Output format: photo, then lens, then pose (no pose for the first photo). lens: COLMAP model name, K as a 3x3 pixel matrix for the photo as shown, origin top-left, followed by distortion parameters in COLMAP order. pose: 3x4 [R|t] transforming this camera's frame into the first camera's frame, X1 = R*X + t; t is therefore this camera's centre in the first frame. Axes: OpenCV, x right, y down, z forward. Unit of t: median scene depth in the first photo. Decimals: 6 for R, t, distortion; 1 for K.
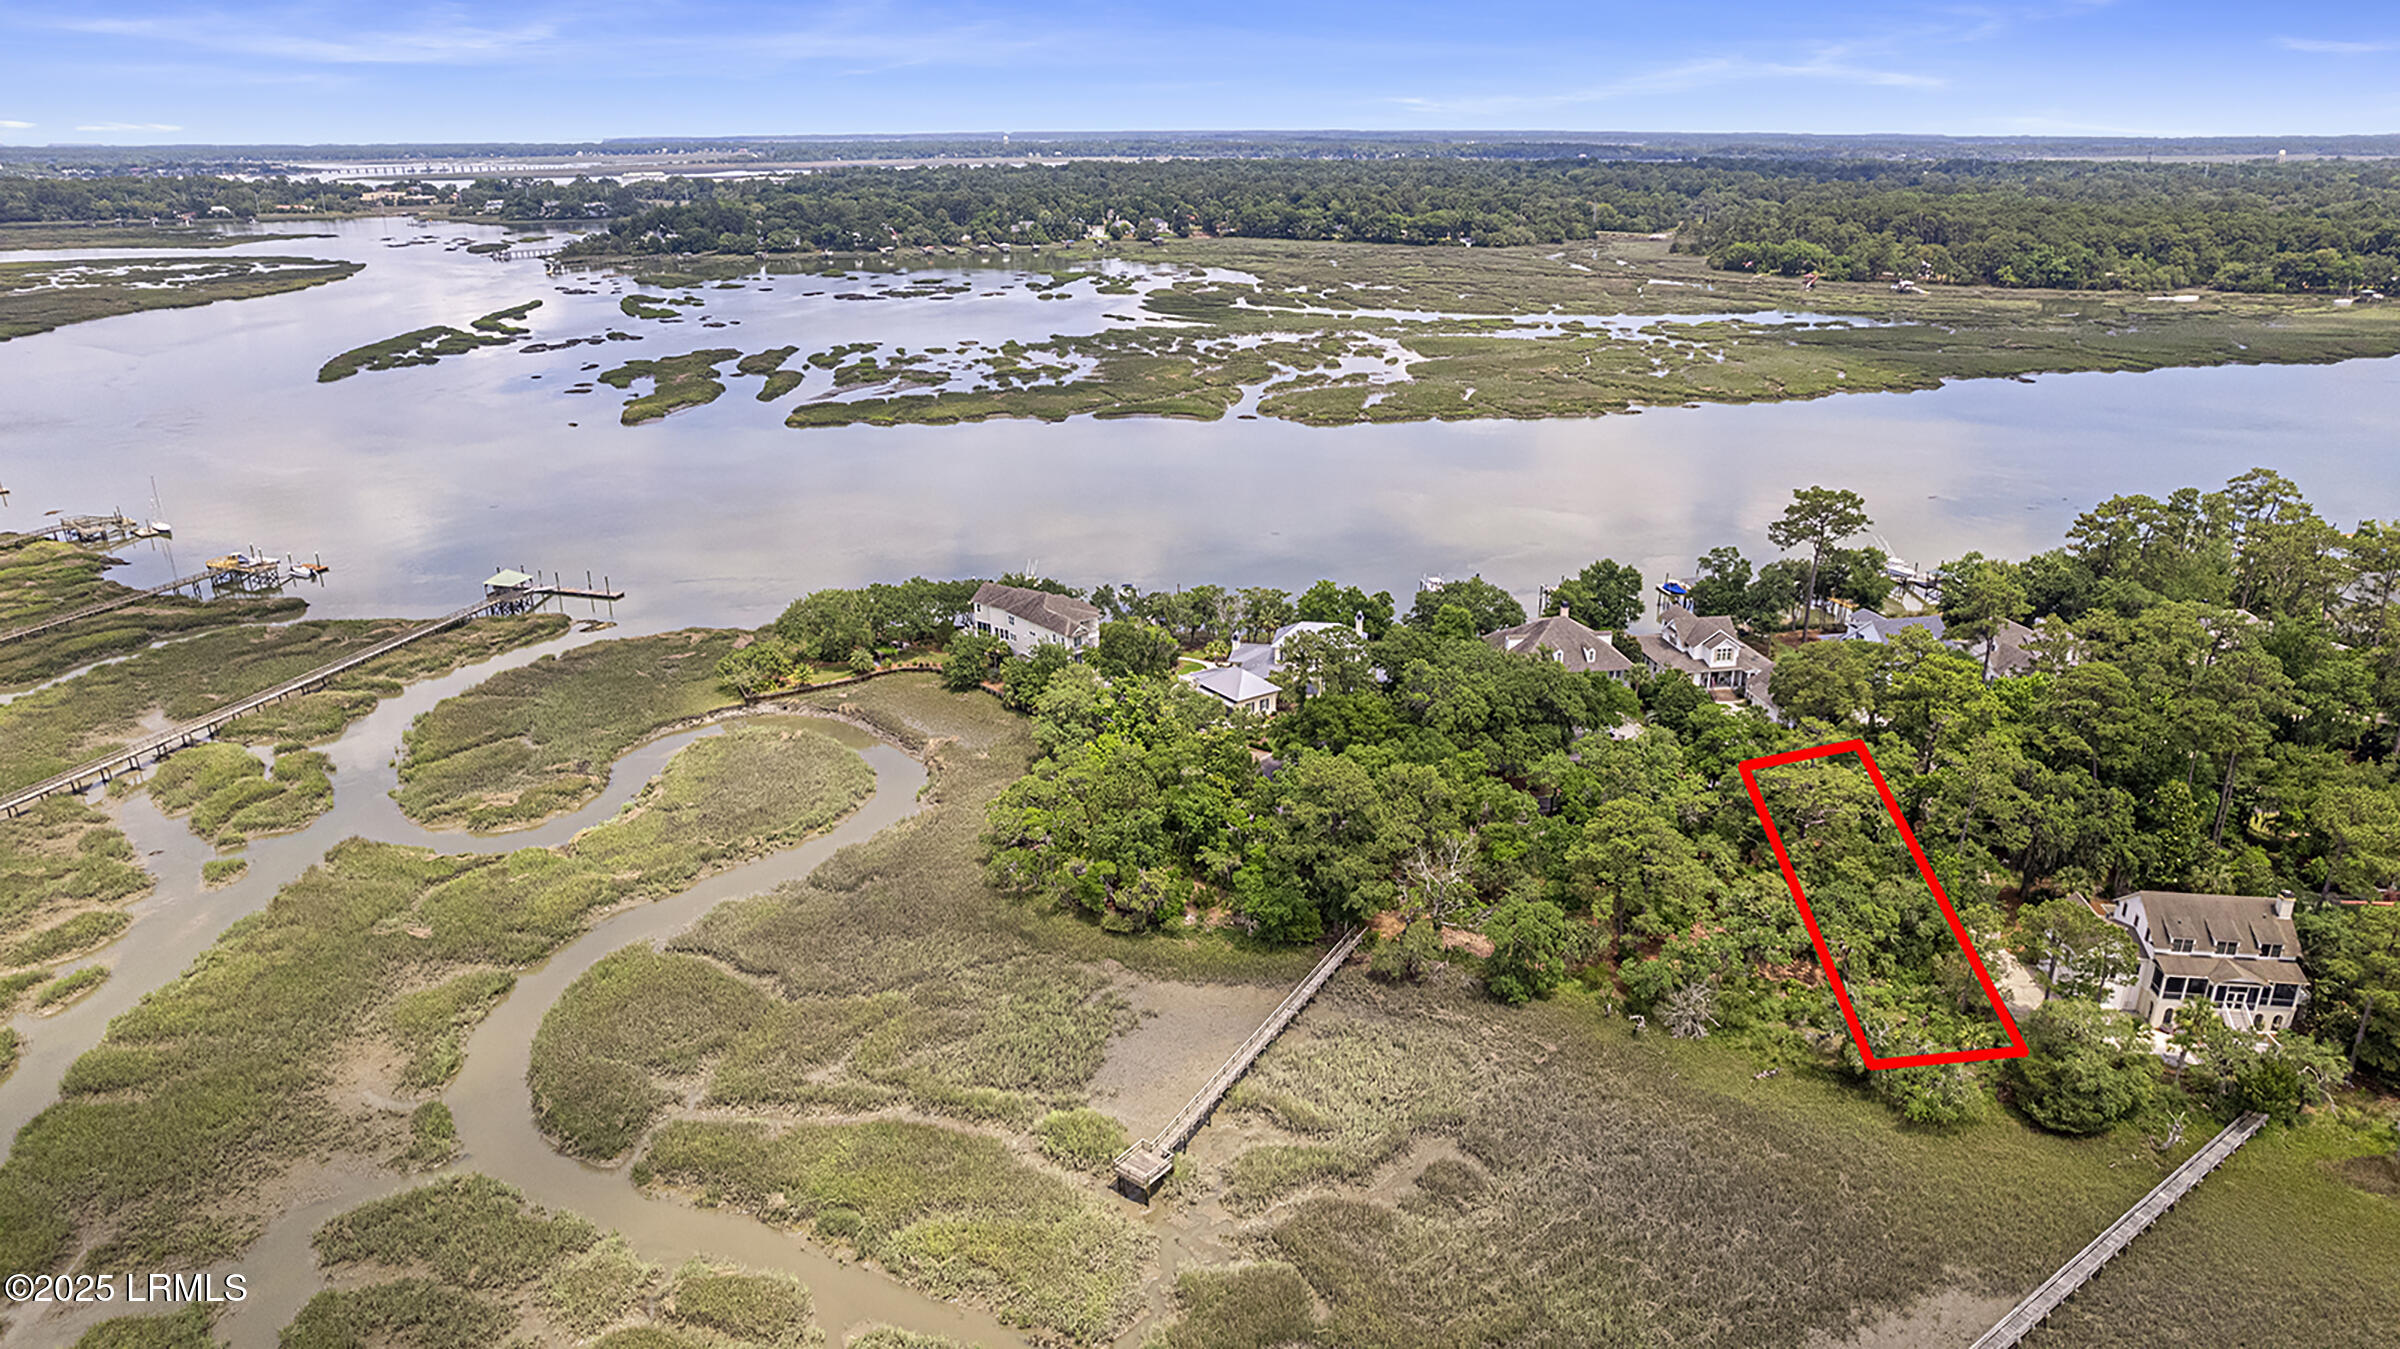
lens RADIAL K [[1535.3, 0, 1196.7], [0, 1535.3, 660.6], [0, 0, 1]] dist [-0.084357, 0.077822]
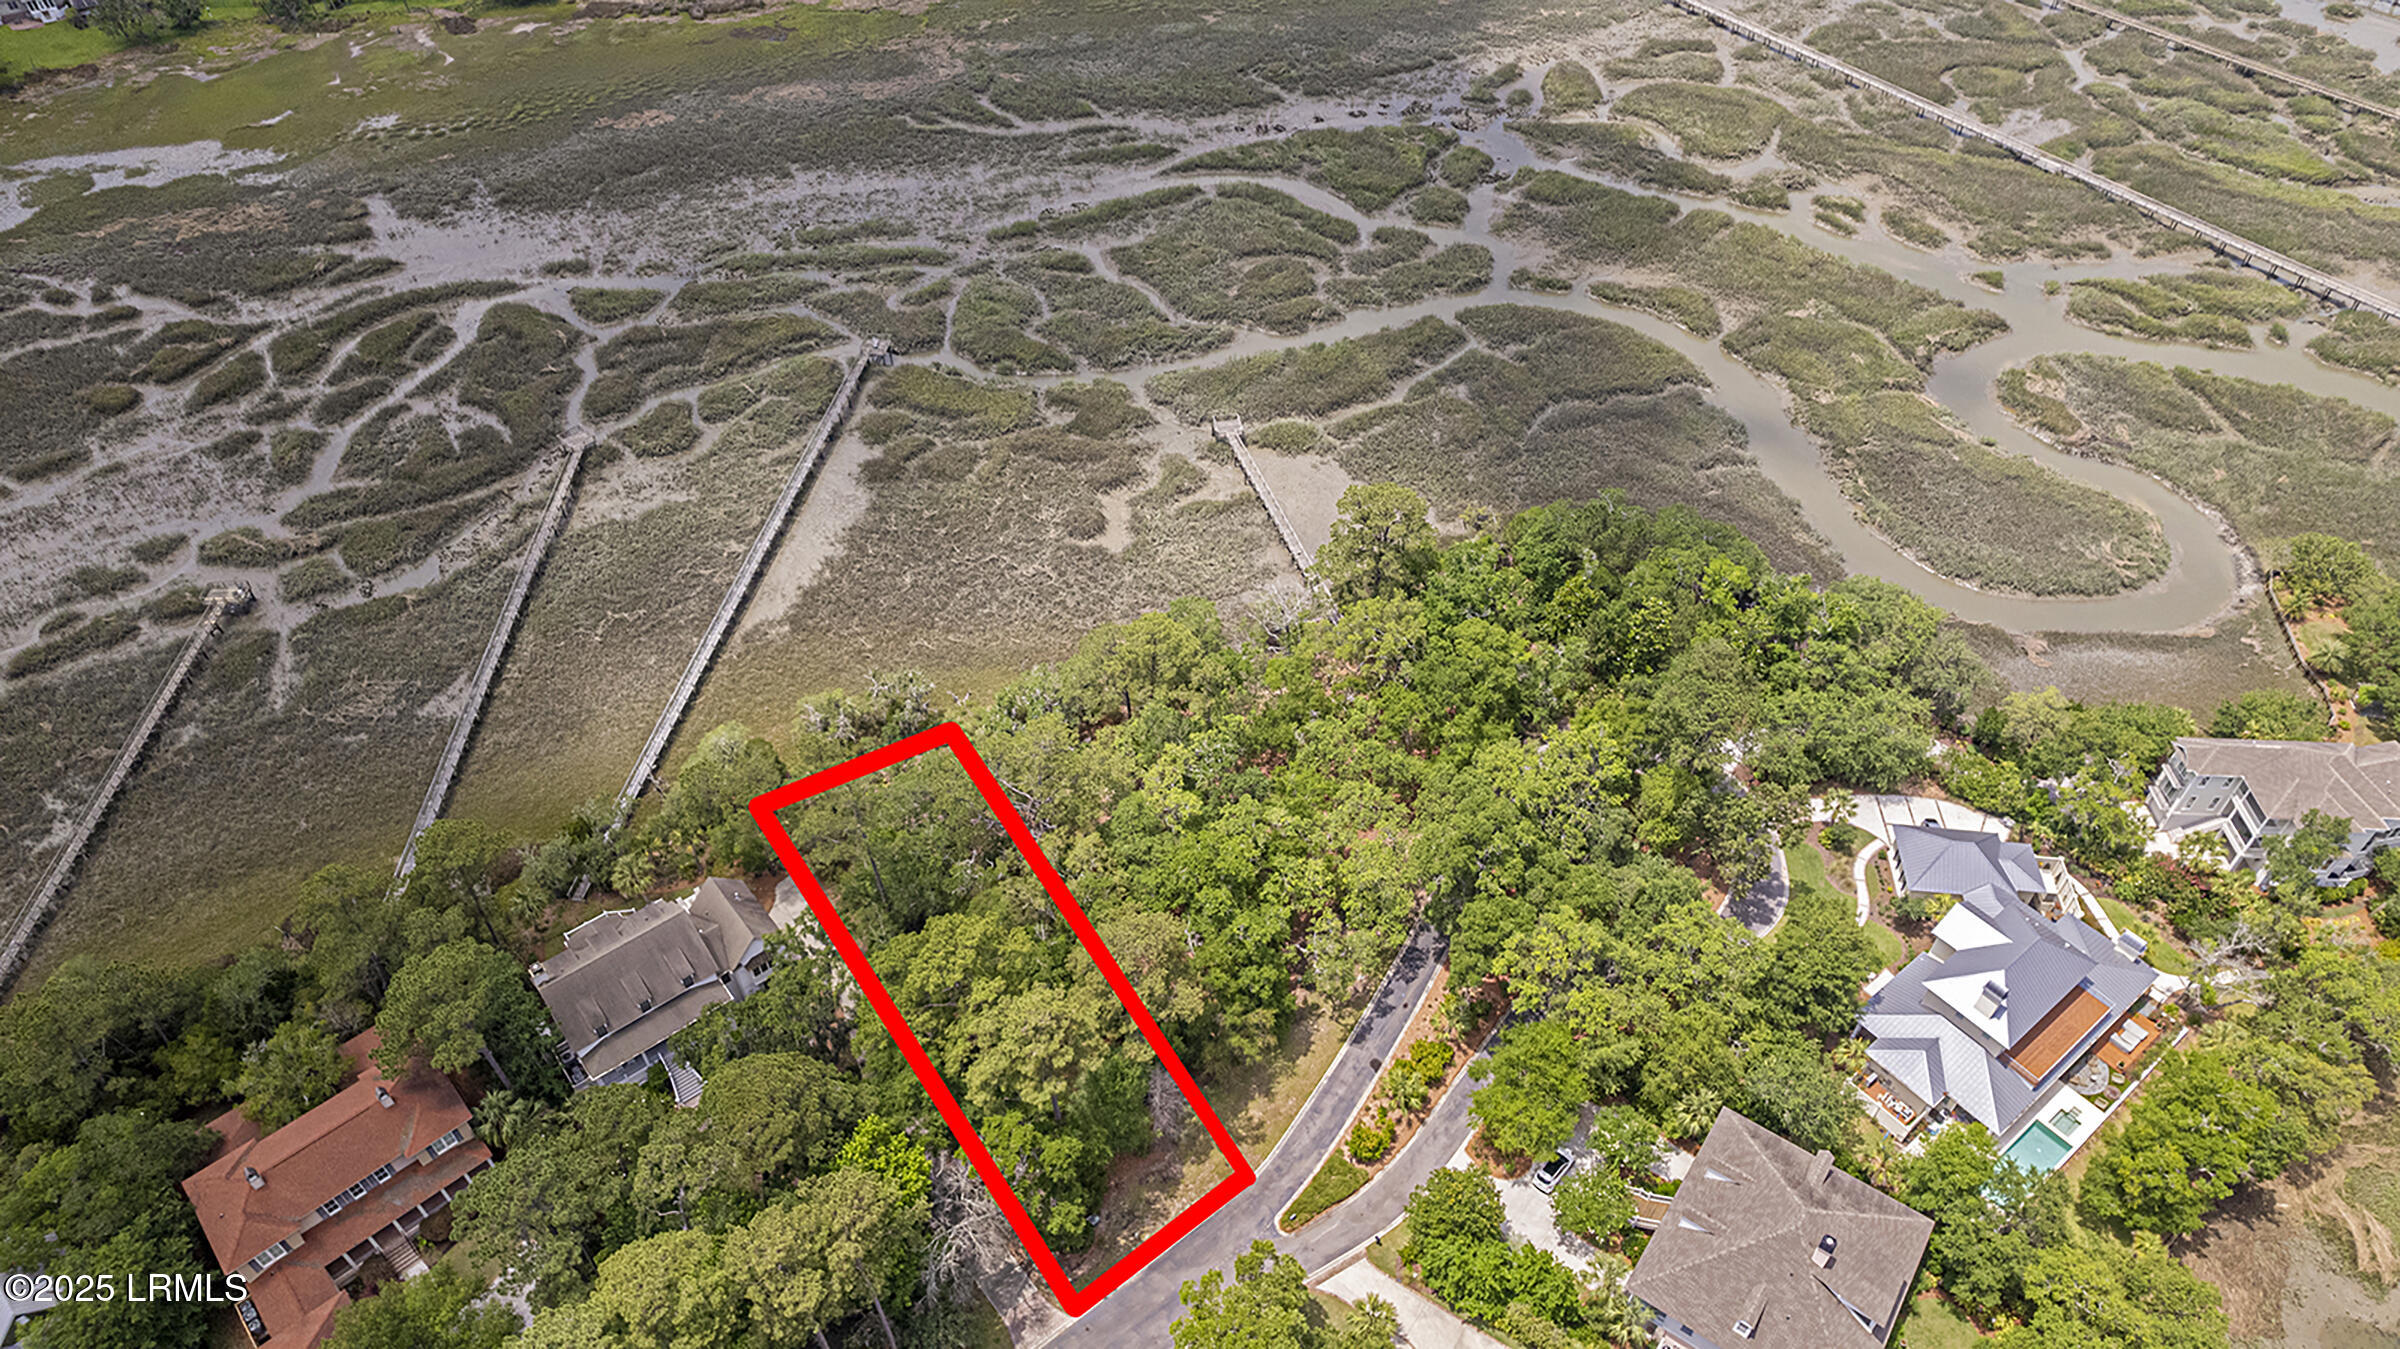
lens RADIAL K [[1535.3, 0, 1196.7], [0, 1535.3, 660.6], [0, 0, 1]] dist [-0.084357, 0.077822]
pose [[-0.687439, 0.502994, -0.523856, 0.222123], [-0.234078, 0.529370, 0.815460, -0.195269], [0.687485, 0.683202, -0.246170, 0.361776]]
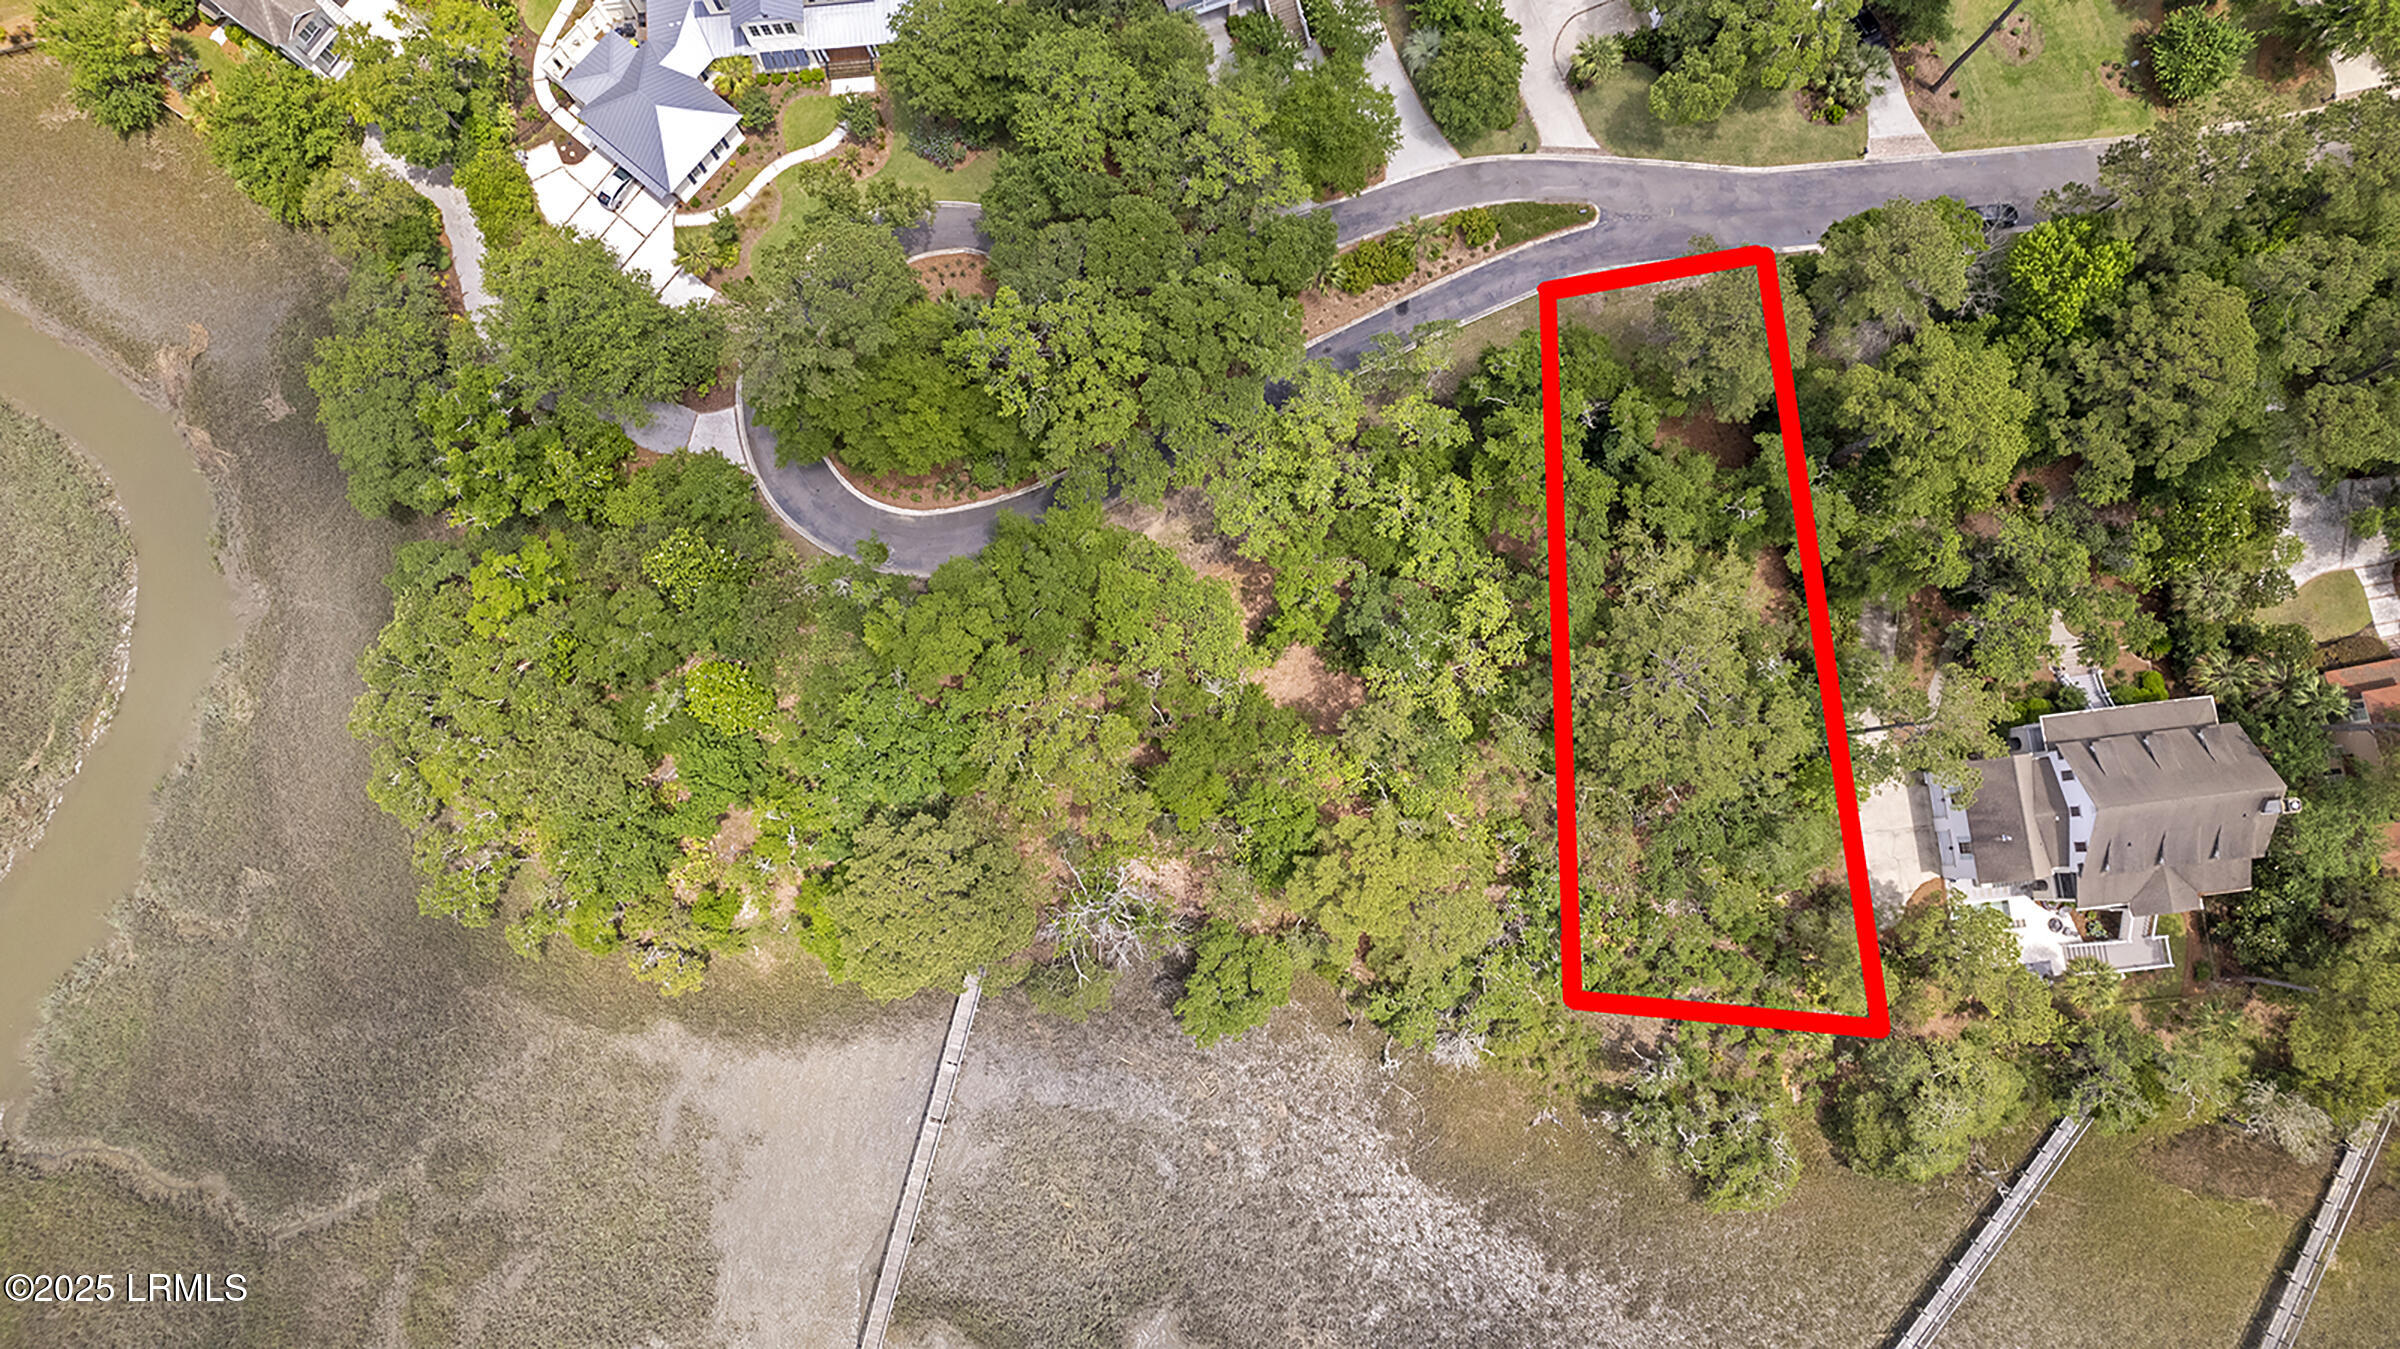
lens RADIAL K [[1535.3, 0, 1196.7], [0, 1535.3, 660.6], [0, 0, 1]] dist [-0.084357, 0.077822]
pose [[0.969719, -0.241291, 0.037732, 0.058317], [0.076134, 0.445470, 0.892054, -0.144251], [-0.232053, -0.862169, 0.450351, 0.230370]]
